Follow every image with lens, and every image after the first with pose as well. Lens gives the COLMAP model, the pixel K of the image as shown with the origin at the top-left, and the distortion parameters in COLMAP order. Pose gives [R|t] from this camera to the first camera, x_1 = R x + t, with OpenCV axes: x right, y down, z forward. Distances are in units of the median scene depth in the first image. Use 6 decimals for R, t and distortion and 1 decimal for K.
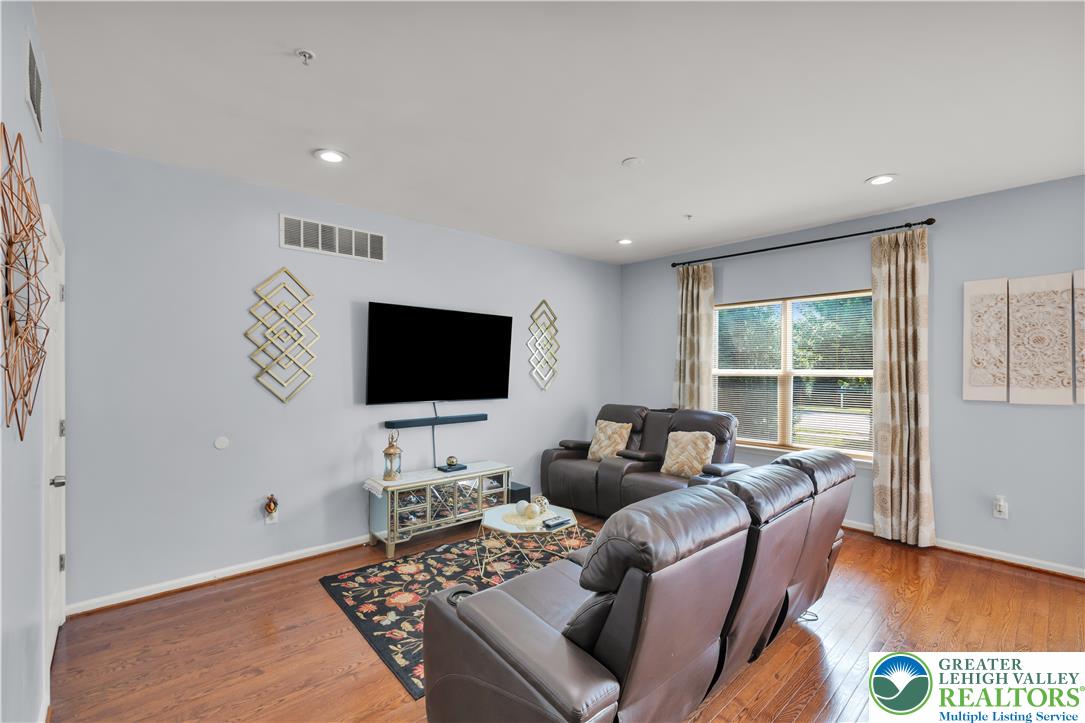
lens RADIAL K [[475.1, 0, 540.9], [0, 475.1, 372.0], [0, 0, 1]] dist [-0.001048, -0.000602]
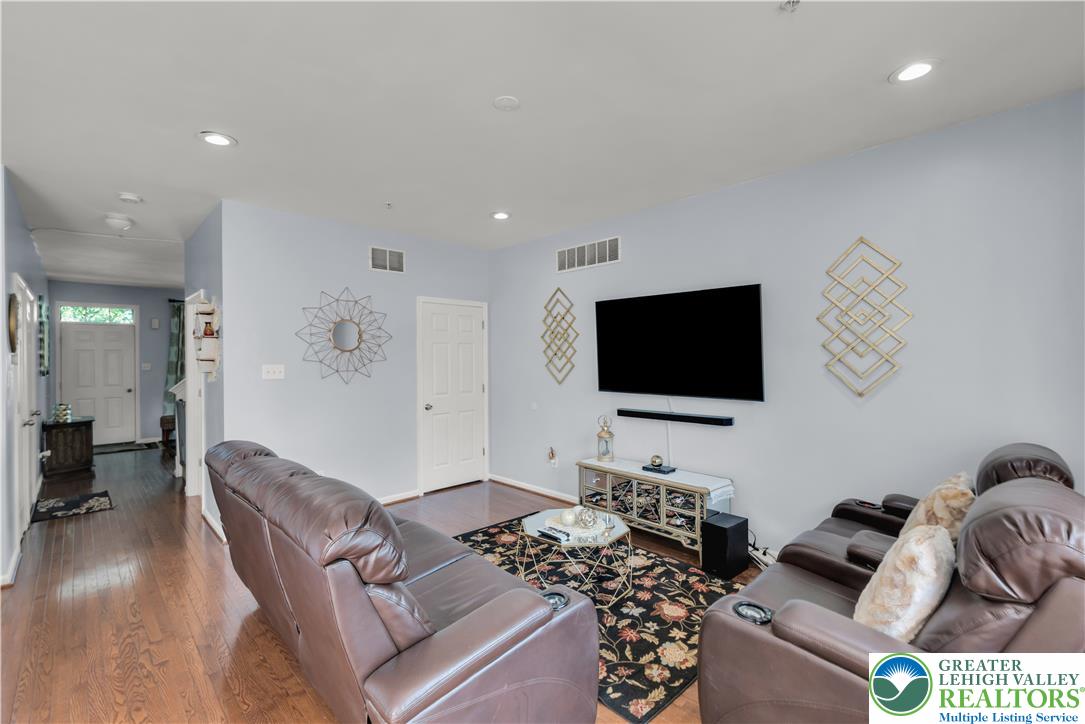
lens RADIAL K [[475.1, 0, 522.5], [0, 475.1, 351.3], [0, 0, 1]] dist [-0.001048, -0.000602]
pose [[0.014147, -0.010954, -0.999840, 0.818652], [0.002372, 0.999938, -0.010921, -0.015647], [0.999897, -0.002217, 0.014172, 0.825503]]
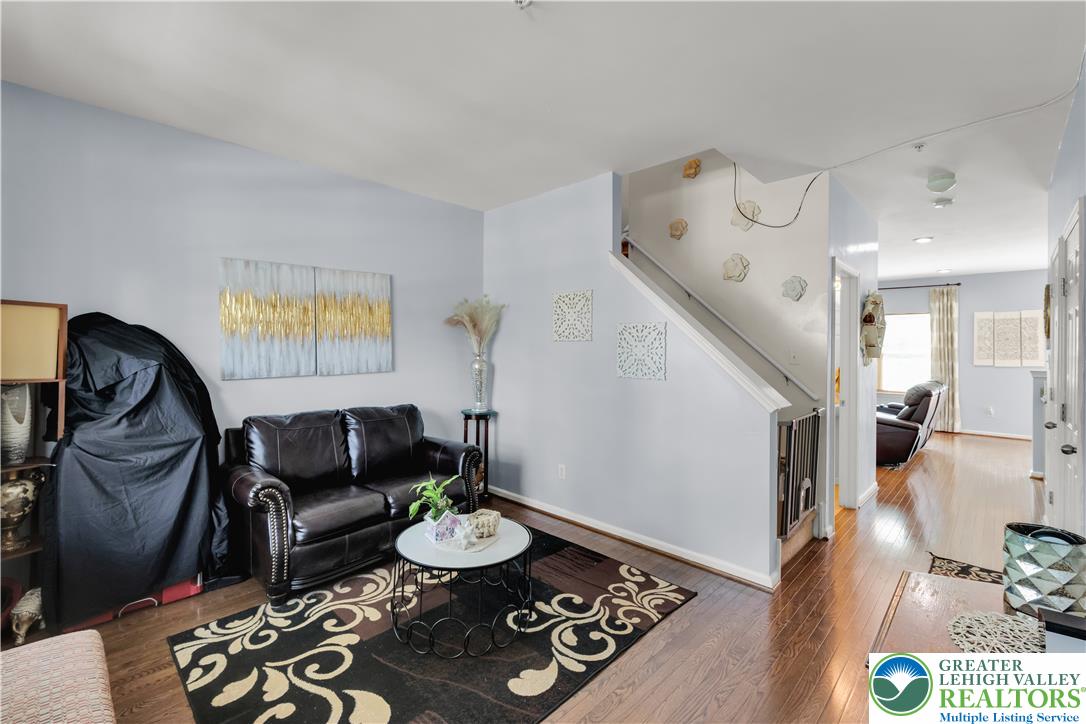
lens RADIAL K [[475.5, 0, 536.4], [0, 475.5, 347.6], [0, 0, 1]] dist [-0.001048, -0.000602]
pose [[0.998647, 0.007376, 0.051468, -1.281156], [-0.006937, 0.999938, -0.008694, 0.010048], [-0.051529, 0.008326, 0.998637, -1.125350]]
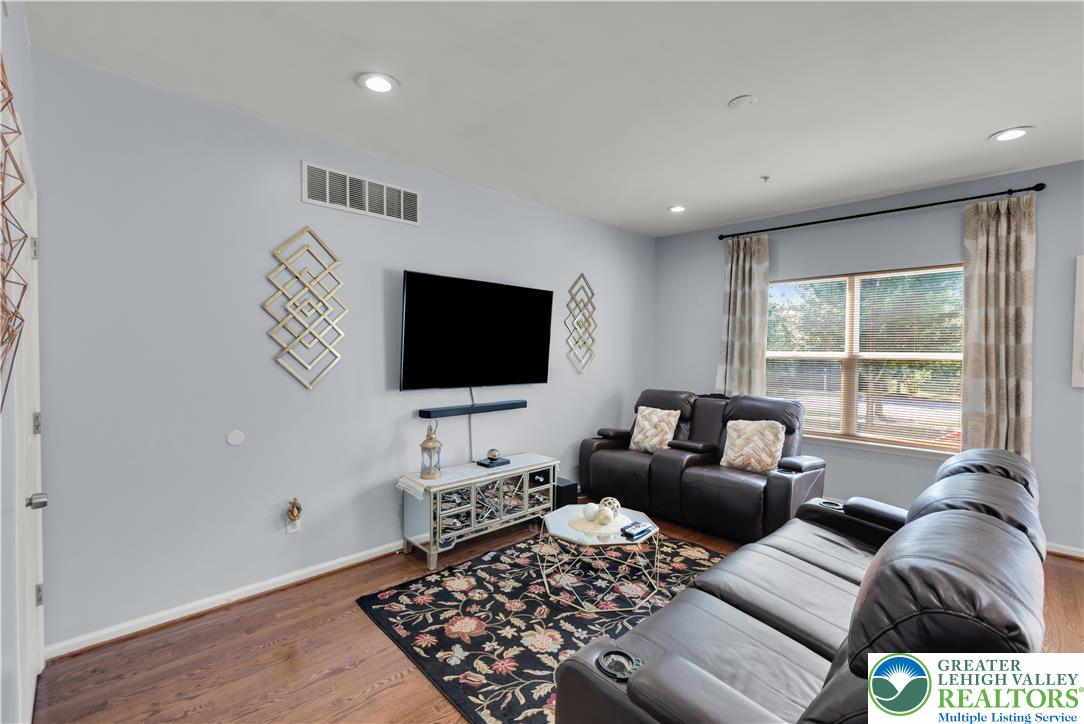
lens RADIAL K [[474.7, 0, 537.7], [0, 474.7, 363.0], [0, 0, 1]] dist [-0.001048, -0.000602]
pose [[0.999322, 0.004457, 0.036551, -0.157438], [-0.005222, 0.999769, 0.020850, -0.000454], [-0.036449, -0.021027, 0.999114, 0.141824]]
